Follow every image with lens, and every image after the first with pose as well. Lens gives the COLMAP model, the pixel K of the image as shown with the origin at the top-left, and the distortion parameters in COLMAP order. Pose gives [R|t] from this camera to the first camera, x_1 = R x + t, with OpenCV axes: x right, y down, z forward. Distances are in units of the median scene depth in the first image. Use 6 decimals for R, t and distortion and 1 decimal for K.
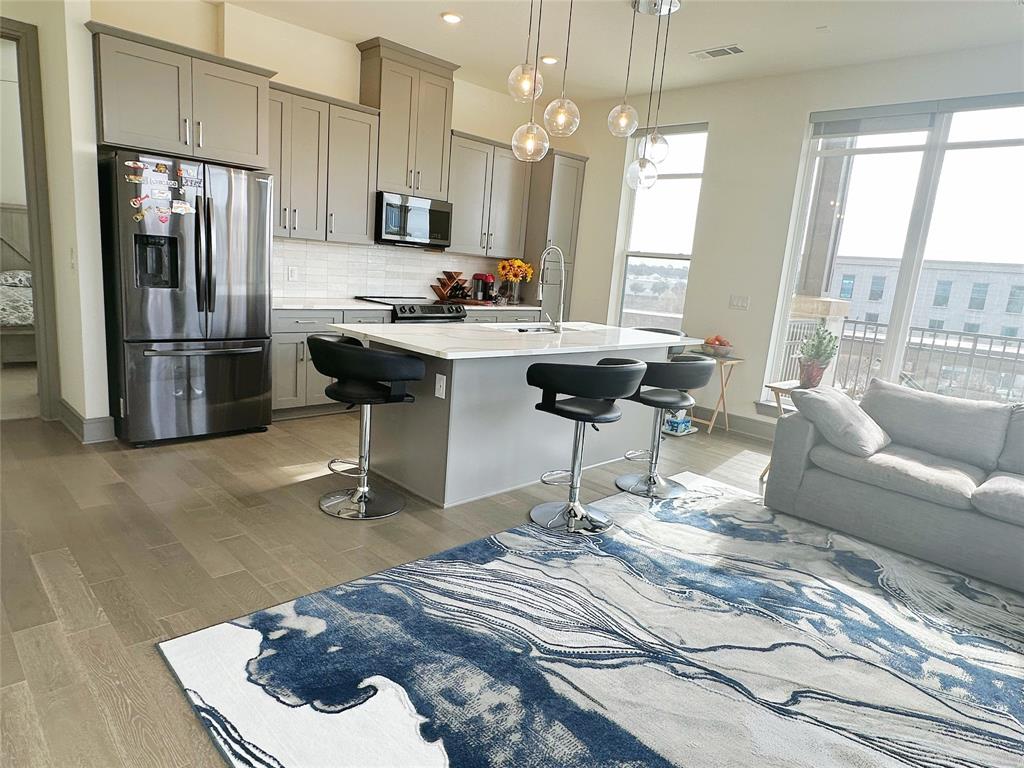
lens RADIAL K [[599.8, 0, 500.8], [0, 599.8, 388.1], [0, 0, 1]] dist [-0.002646, -0.001153]
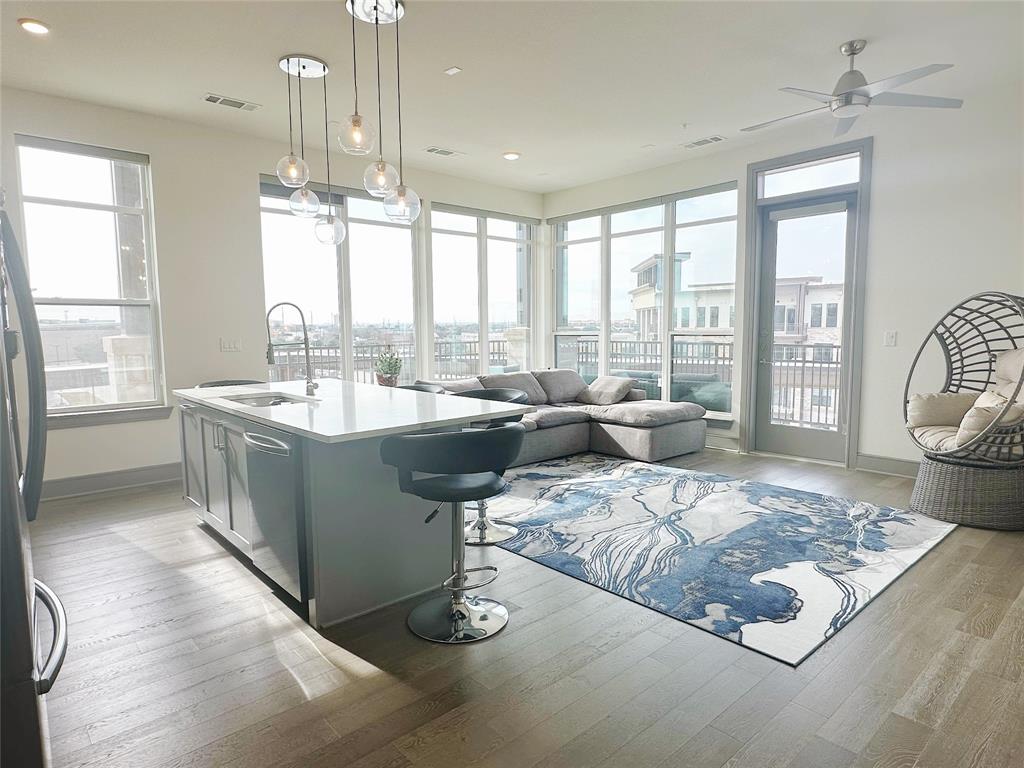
lens RADIAL K [[599.8, 0, 500.8], [0, 599.8, 388.1], [0, 0, 1]] dist [-0.002646, -0.001153]
pose [[0.069138, -0.185332, 0.980241, -1.206406], [0.216683, 0.961924, 0.166586, -0.296967], [-0.973791, 0.200884, 0.106664, 0.966608]]
